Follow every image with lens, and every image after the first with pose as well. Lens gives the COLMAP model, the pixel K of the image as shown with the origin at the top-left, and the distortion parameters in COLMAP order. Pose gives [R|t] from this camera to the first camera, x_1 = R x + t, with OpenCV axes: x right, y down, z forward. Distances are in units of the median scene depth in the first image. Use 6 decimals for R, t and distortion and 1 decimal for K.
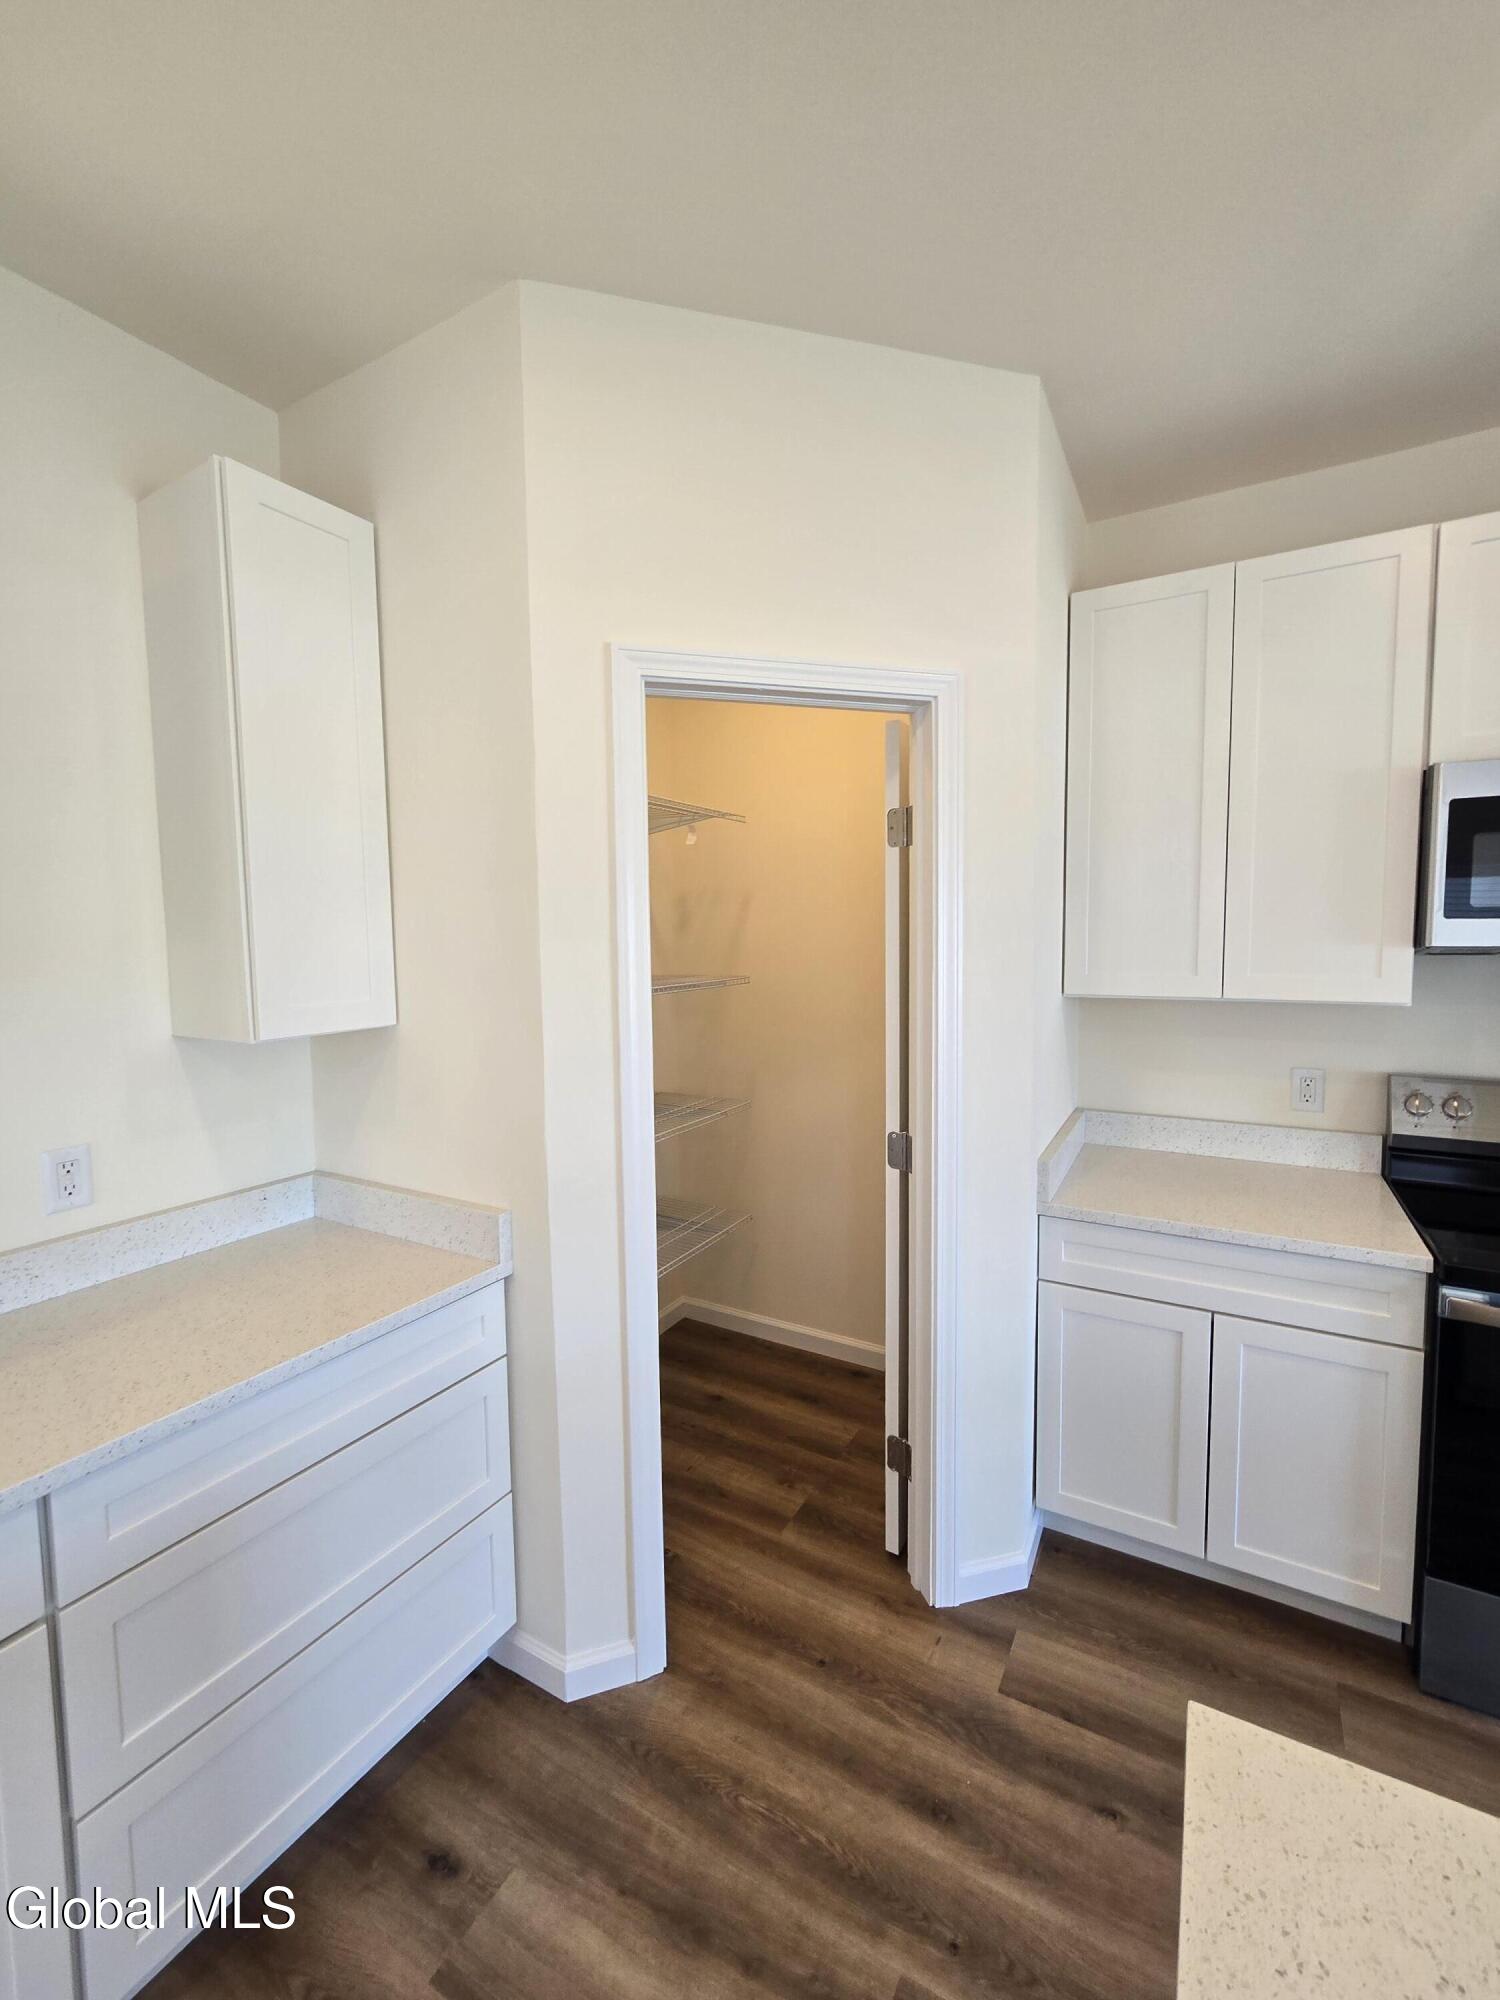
lens RADIAL K [[822.6, 0, 769.7], [0, 822.6, 994.9], [0, 0, 1]] dist [-0.002929, 0.000005]
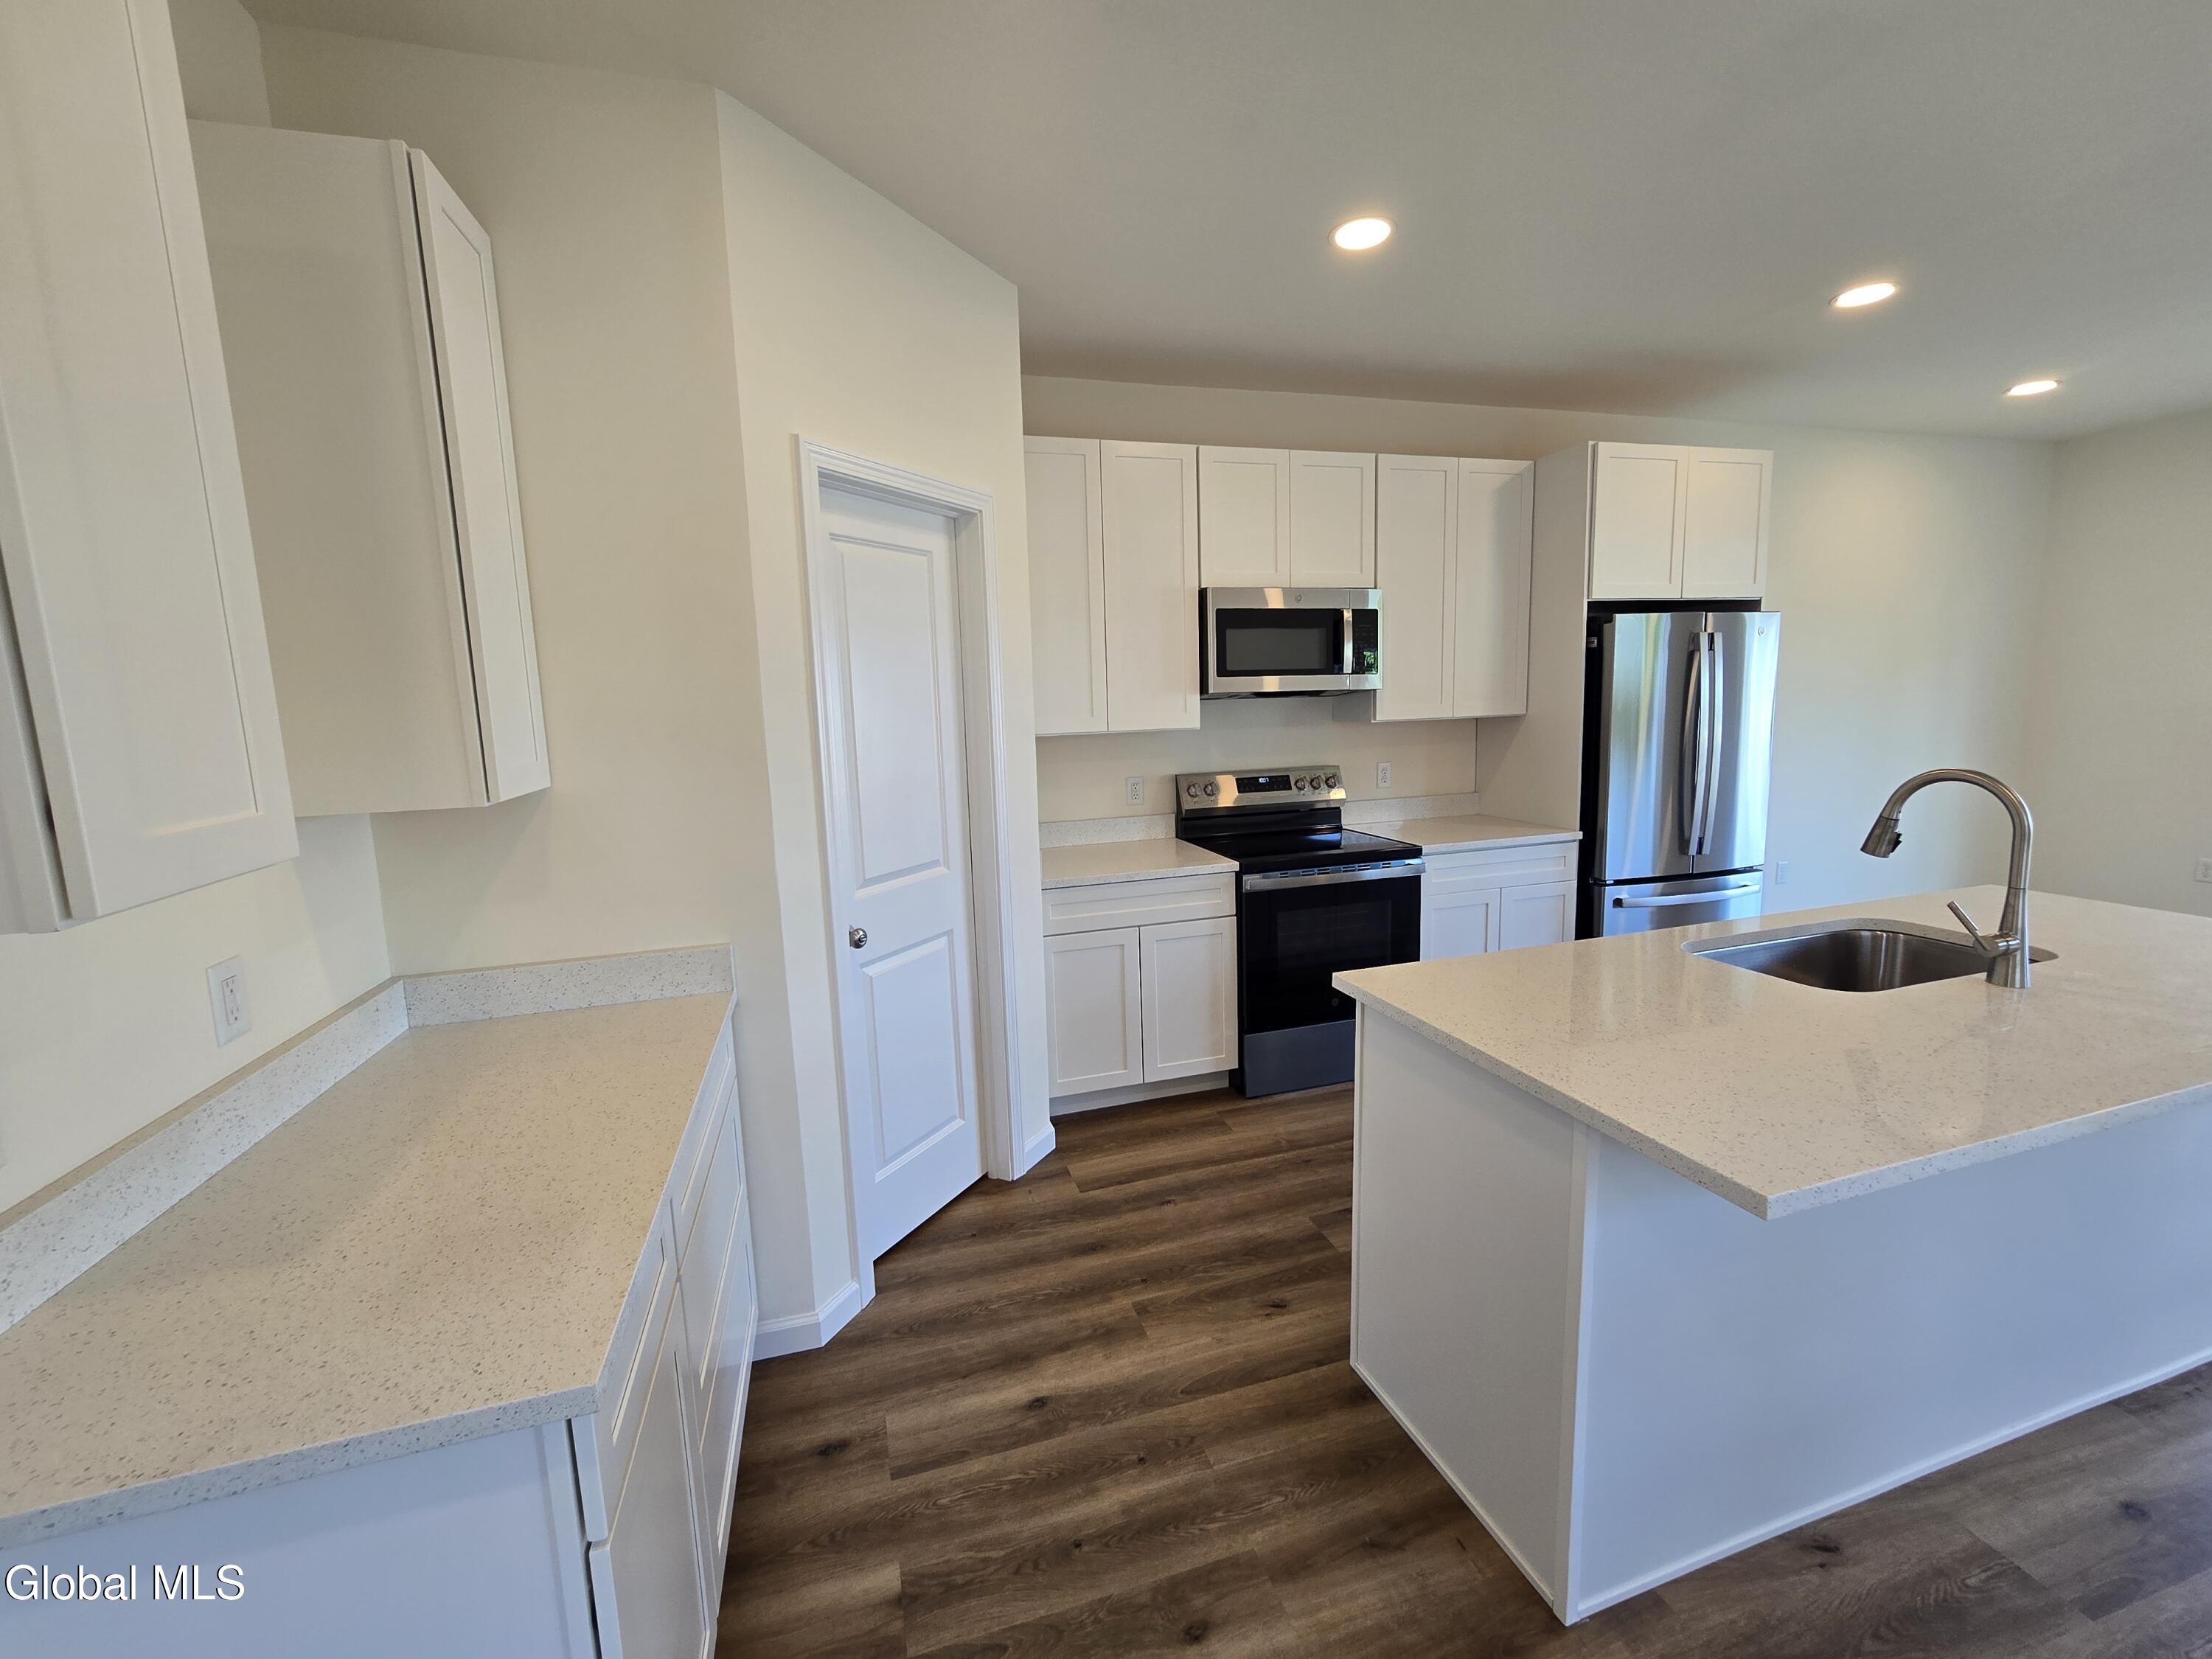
lens RADIAL K [[909.8, 0, 1100.2], [0, 909.8, 823.0], [0, 0, 1]] dist [-0.002929, 0.000005]
pose [[0.694753, -0.110824, 0.710659, -0.805042], [0.078445, 0.993839, 0.078295, 0.047985], [-0.714958, 0.001352, 0.699166, -0.191752]]
